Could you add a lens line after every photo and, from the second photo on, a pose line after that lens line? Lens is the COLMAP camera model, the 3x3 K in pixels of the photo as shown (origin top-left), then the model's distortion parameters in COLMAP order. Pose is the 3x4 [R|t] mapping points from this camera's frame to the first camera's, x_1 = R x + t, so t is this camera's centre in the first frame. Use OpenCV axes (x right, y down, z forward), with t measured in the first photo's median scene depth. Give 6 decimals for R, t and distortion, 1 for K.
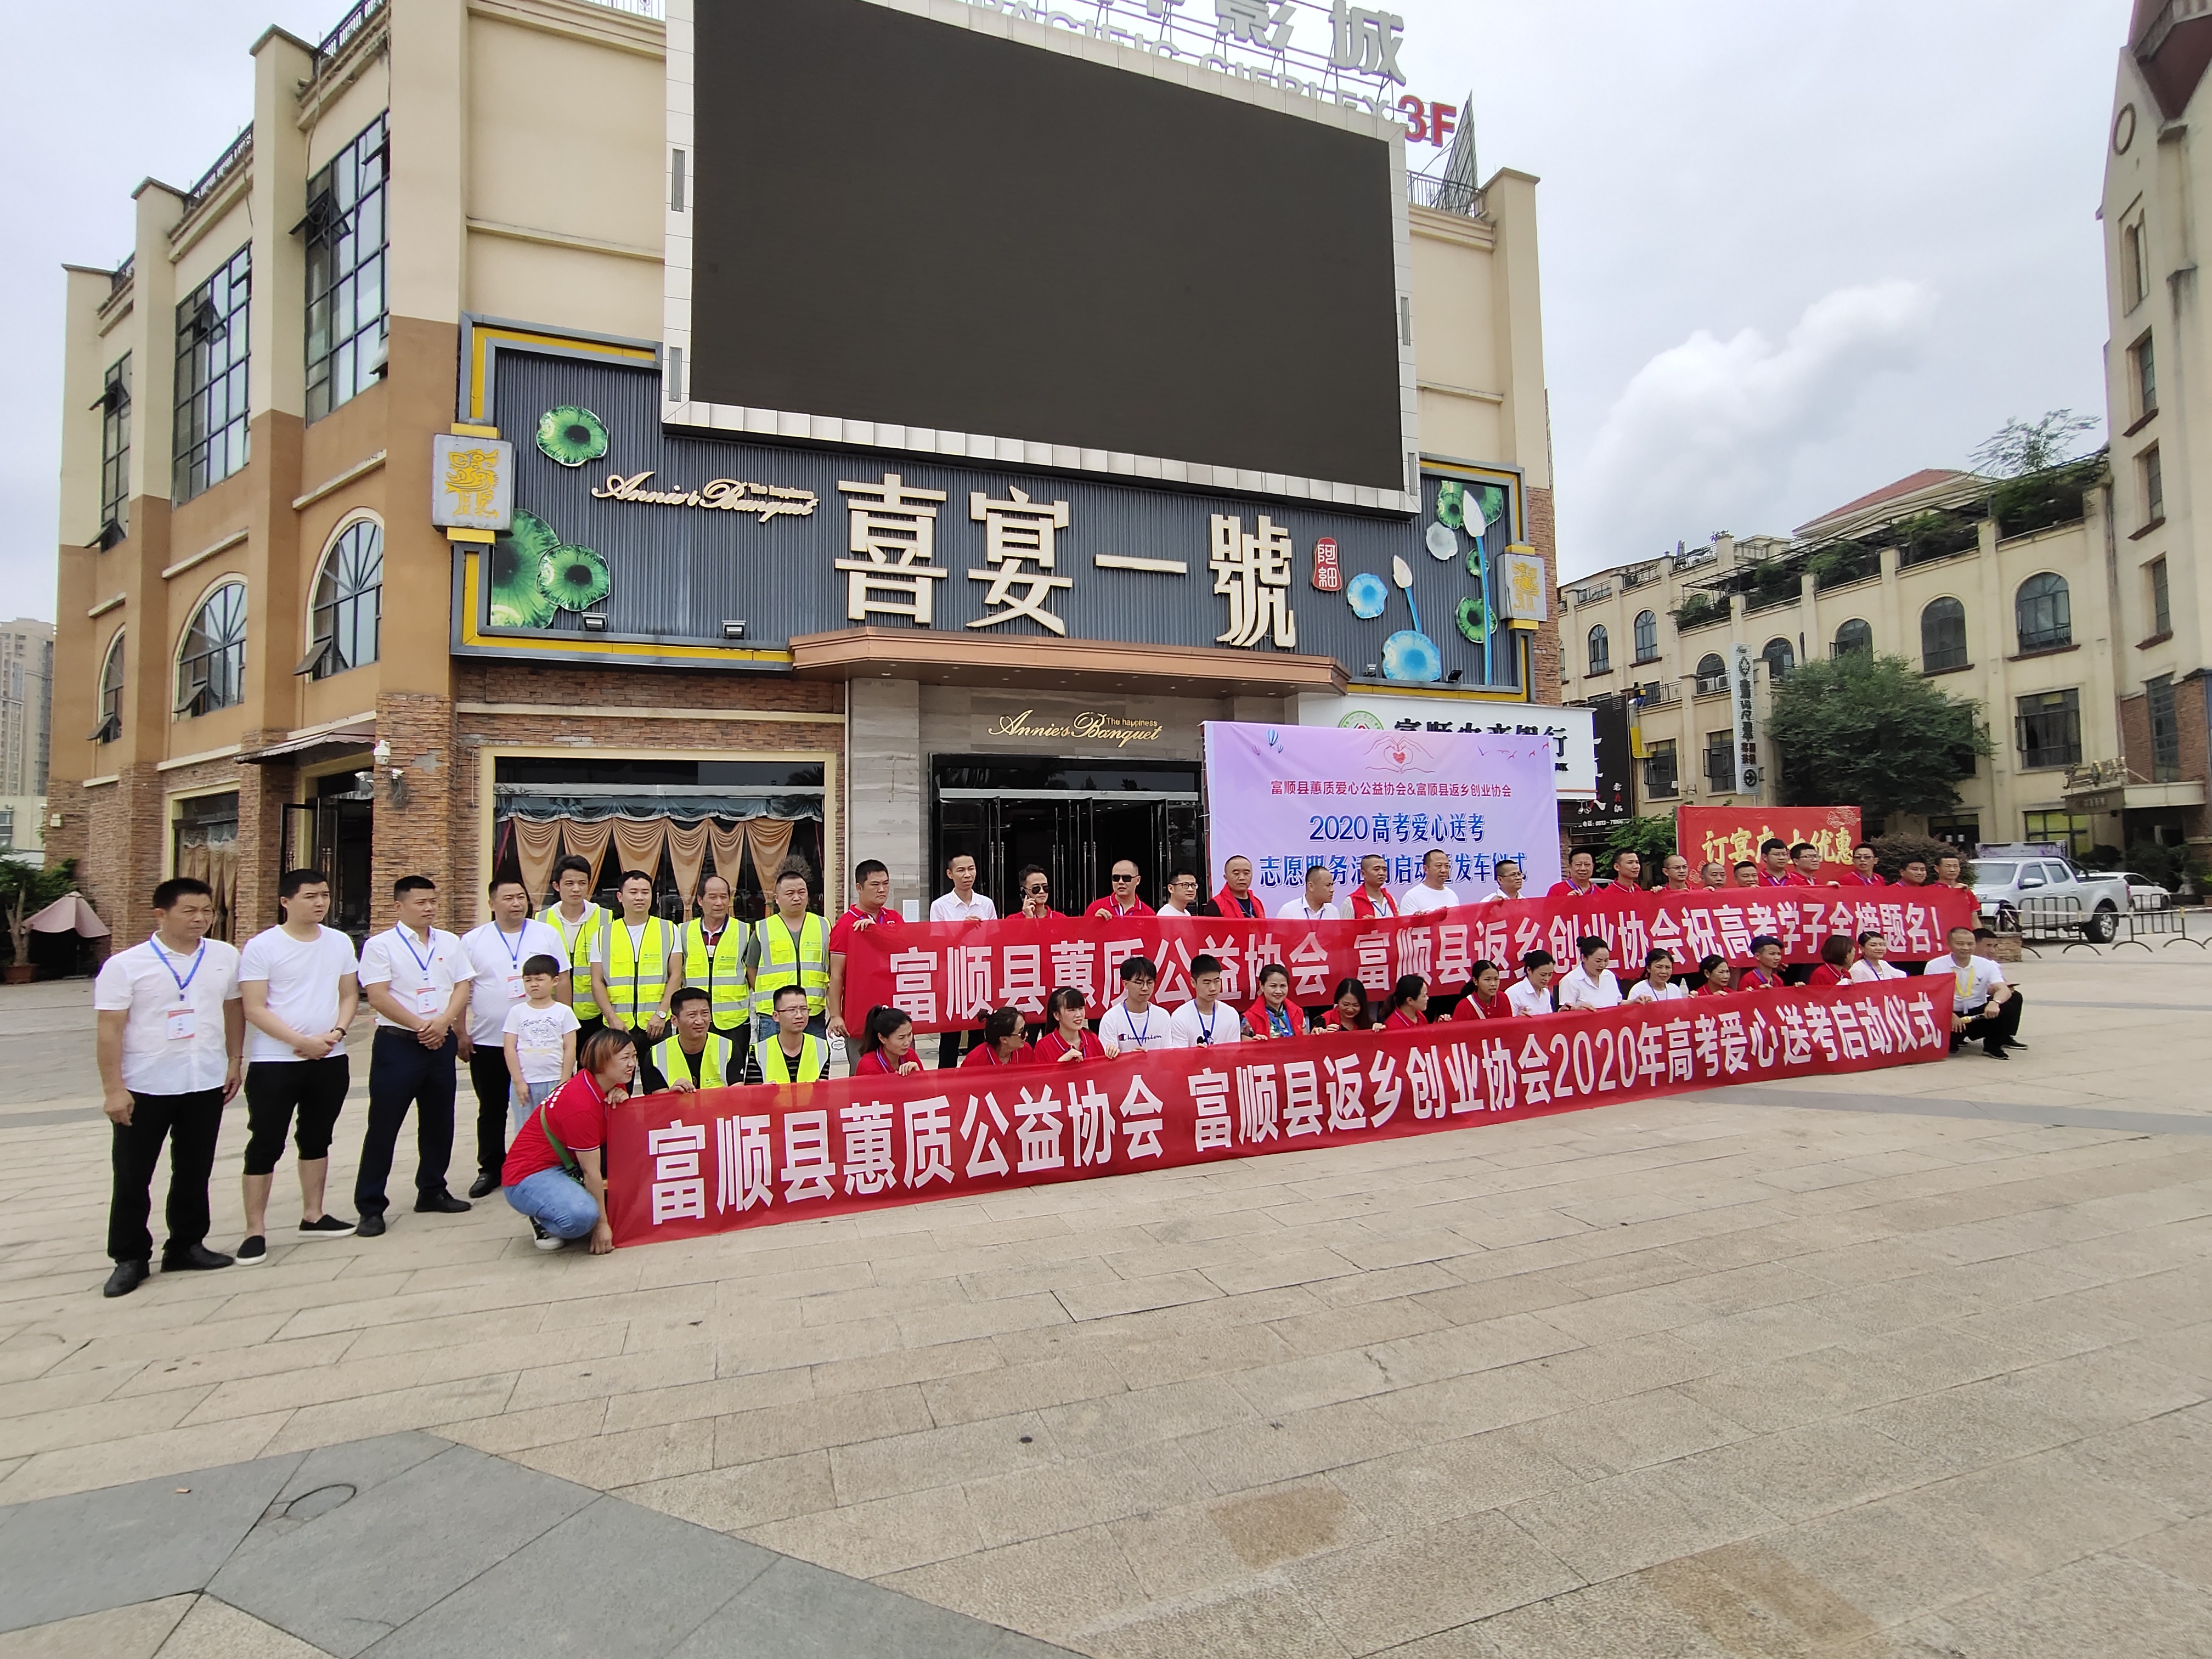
lens RADIAL K [[1048.3, 0, 1105.4], [0, 1048.3, 857.4], [0, 0, 1]] dist [-0.095082, 0.051615]
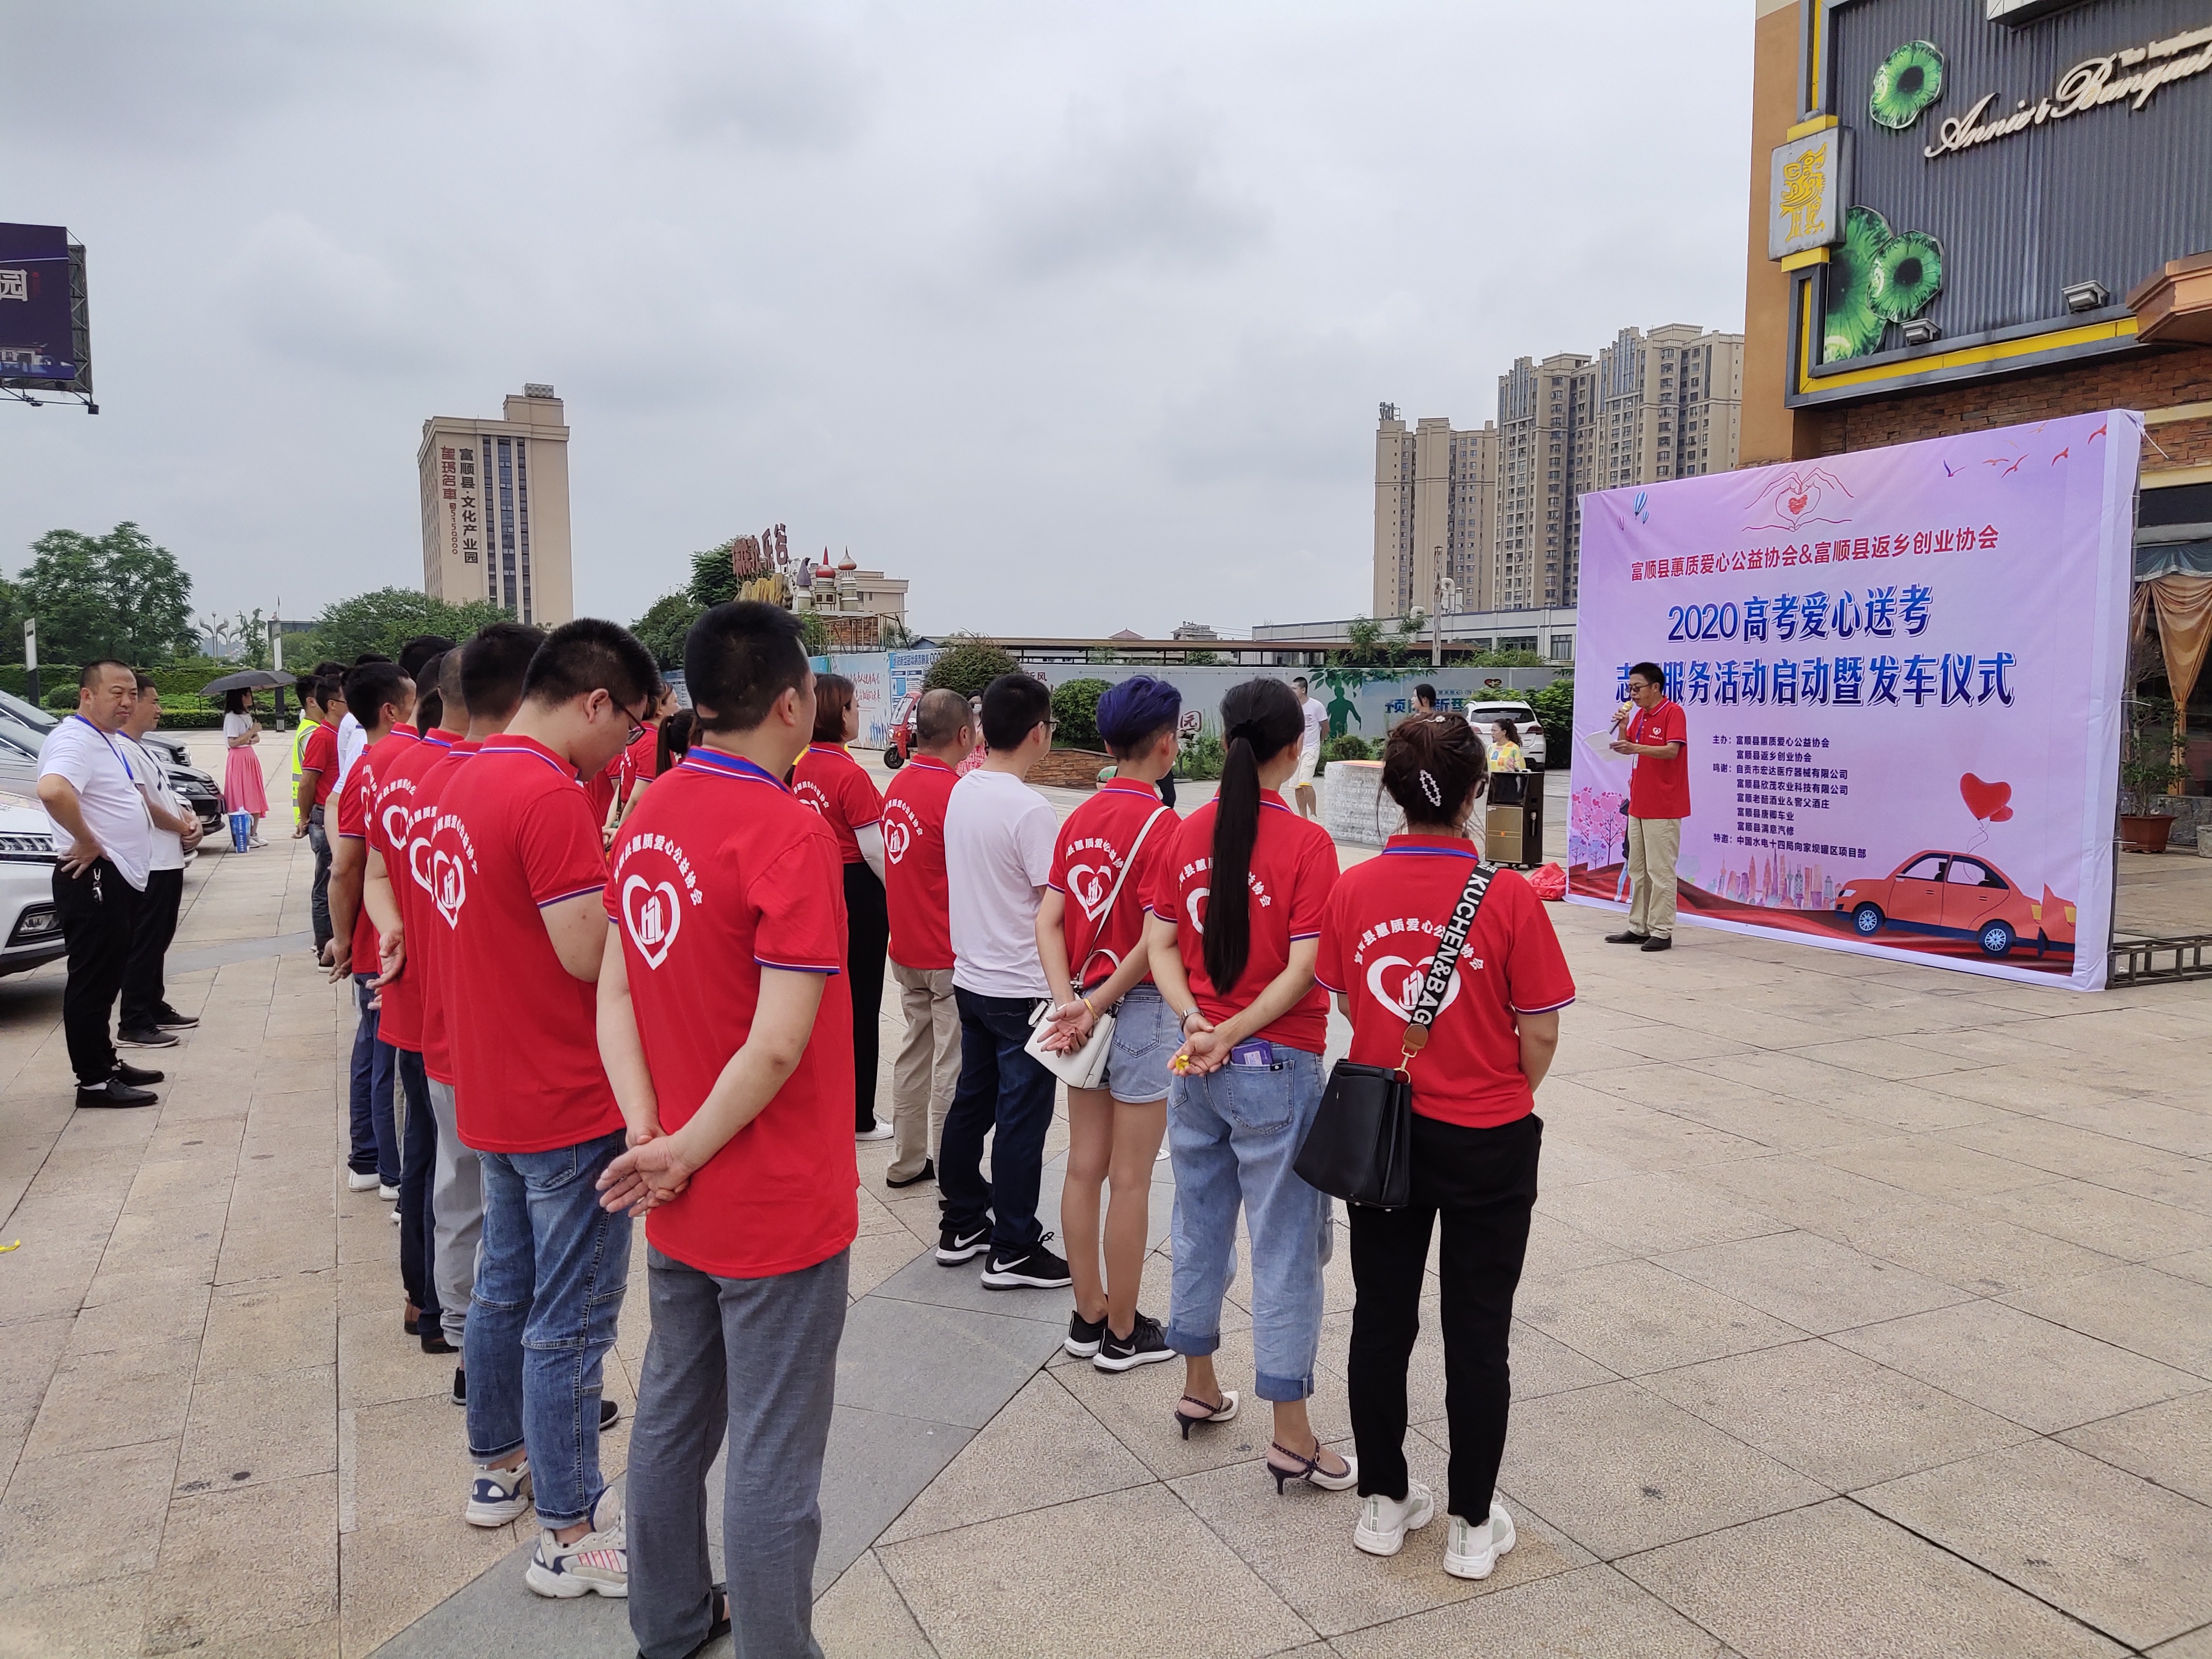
lens RADIAL K [[1636.1, 0, 1136.9], [0, 1636.1, 833.0], [0, 0, 1]] dist [0.063054, -0.070674]
pose [[0.102846, 0.108569, -0.988754, 0.670021], [0.028663, 0.993289, 0.112049, -0.011553], [0.994284, -0.039864, 0.099044, 0.261056]]
